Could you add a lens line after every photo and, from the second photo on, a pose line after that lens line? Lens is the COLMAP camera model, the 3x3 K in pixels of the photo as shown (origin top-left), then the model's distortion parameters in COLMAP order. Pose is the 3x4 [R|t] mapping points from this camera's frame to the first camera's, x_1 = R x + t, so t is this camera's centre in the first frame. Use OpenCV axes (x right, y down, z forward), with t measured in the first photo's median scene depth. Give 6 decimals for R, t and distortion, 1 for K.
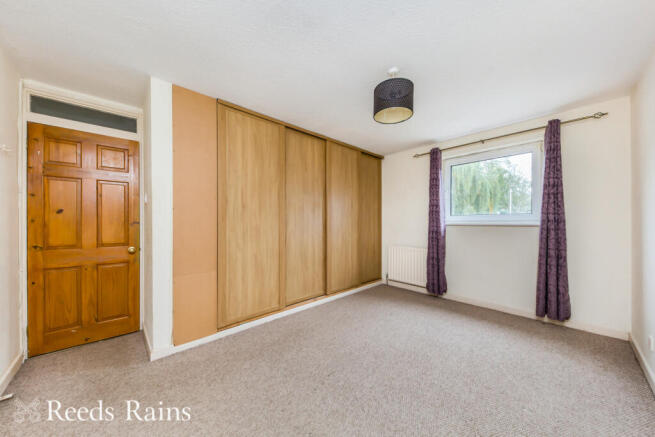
lens RADIAL K [[225.3, 0, 324.6], [0, 225.3, 215.5], [0, 0, 1]] dist [0.000745, 0.000004]
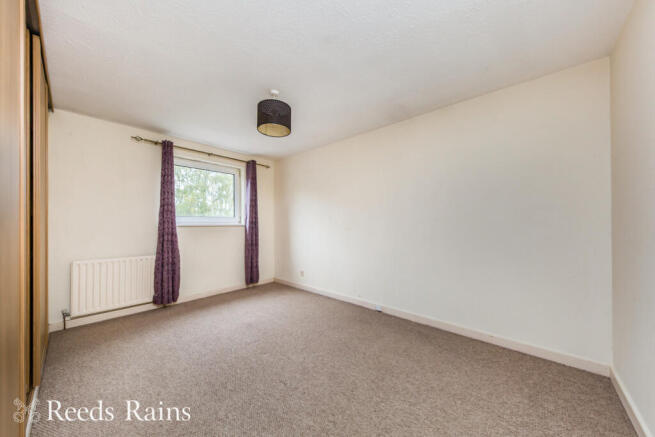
lens RADIAL K [[225.3, 0, 324.6], [0, 225.3, 215.5], [0, 0, 1]] dist [0.000745, 0.000004]
pose [[-0.101156, 0.029606, 0.994430, -0.455449], [-0.036784, 0.998762, -0.033476, 0.003958], [-0.994190, -0.039965, -0.099942, 0.457875]]
